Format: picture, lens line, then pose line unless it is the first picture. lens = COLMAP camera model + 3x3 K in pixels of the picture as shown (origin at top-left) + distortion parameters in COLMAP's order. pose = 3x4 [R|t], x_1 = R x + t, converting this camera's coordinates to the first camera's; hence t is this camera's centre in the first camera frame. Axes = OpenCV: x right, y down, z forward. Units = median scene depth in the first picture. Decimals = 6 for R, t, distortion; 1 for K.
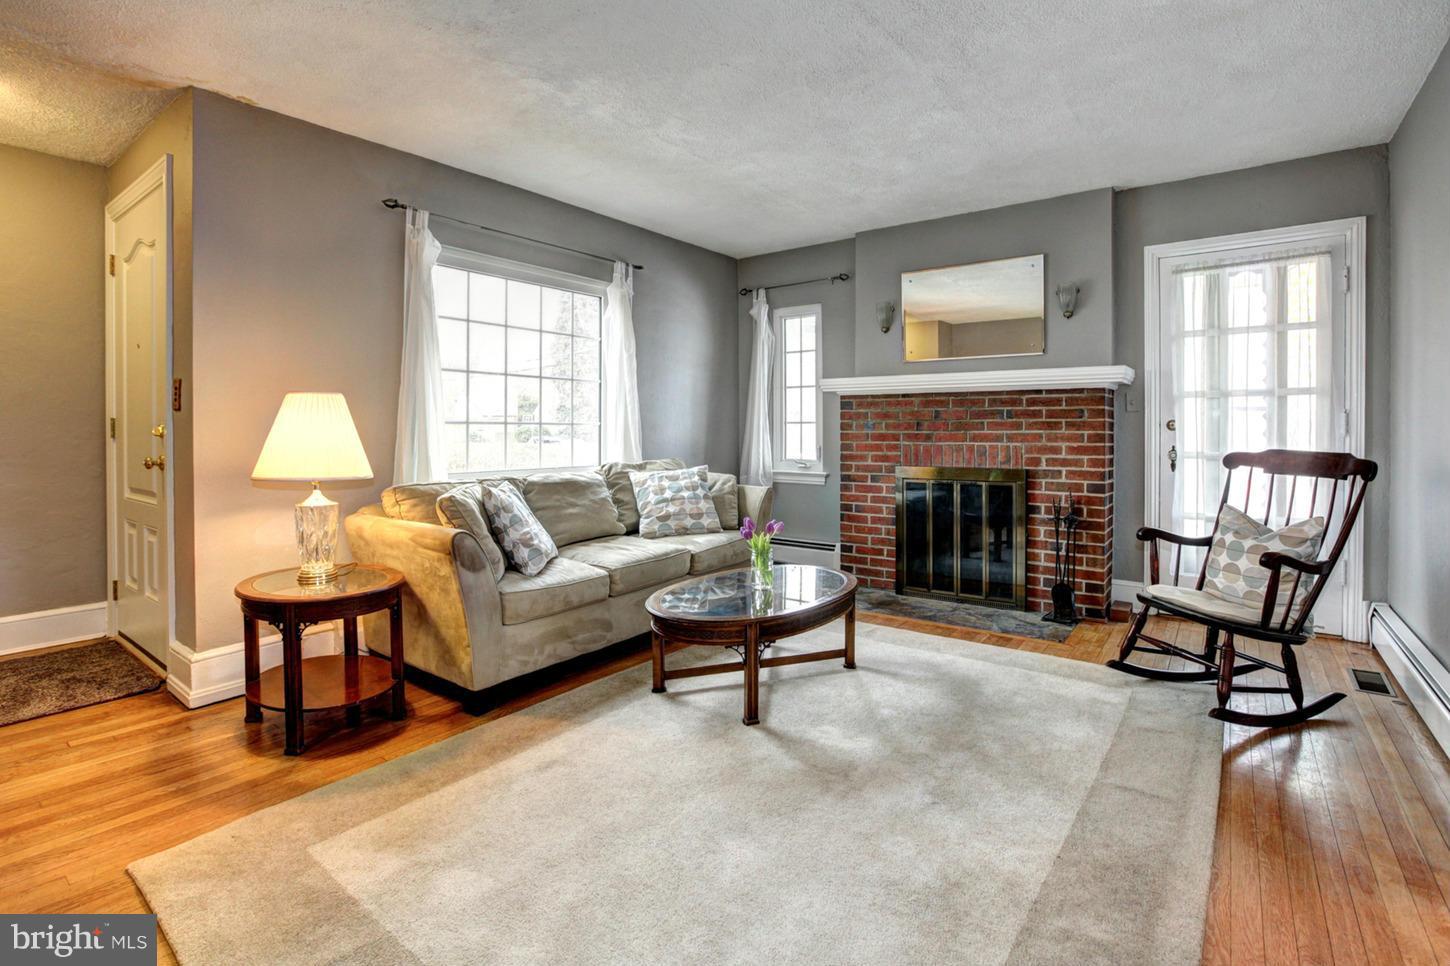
lens RADIAL K [[708.7, 0, 726.4], [0, 708.7, 423.4], [0, 0, 1]] dist [-0.062724, 0.031263]
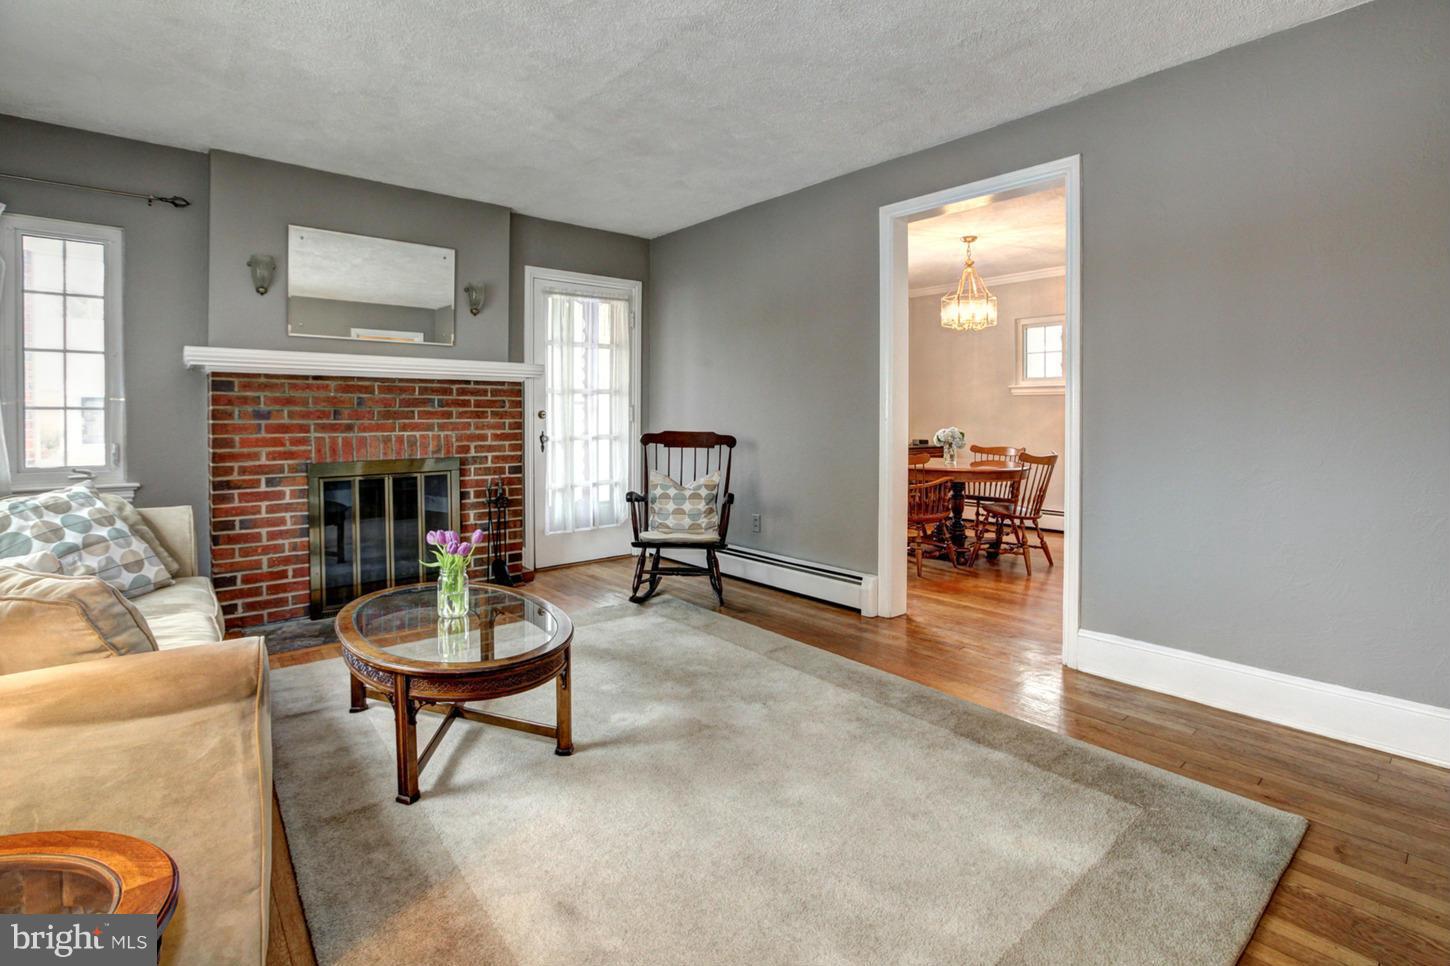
lens RADIAL K [[708.7, 0, 726.4], [0, 708.7, 423.4], [0, 0, 1]] dist [-0.062724, 0.031263]
pose [[0.196458, -0.006336, 0.980492, -0.505437], [-0.004170, 0.999965, 0.007297, 0.006975], [-0.980503, -0.005523, 0.196425, 0.413993]]
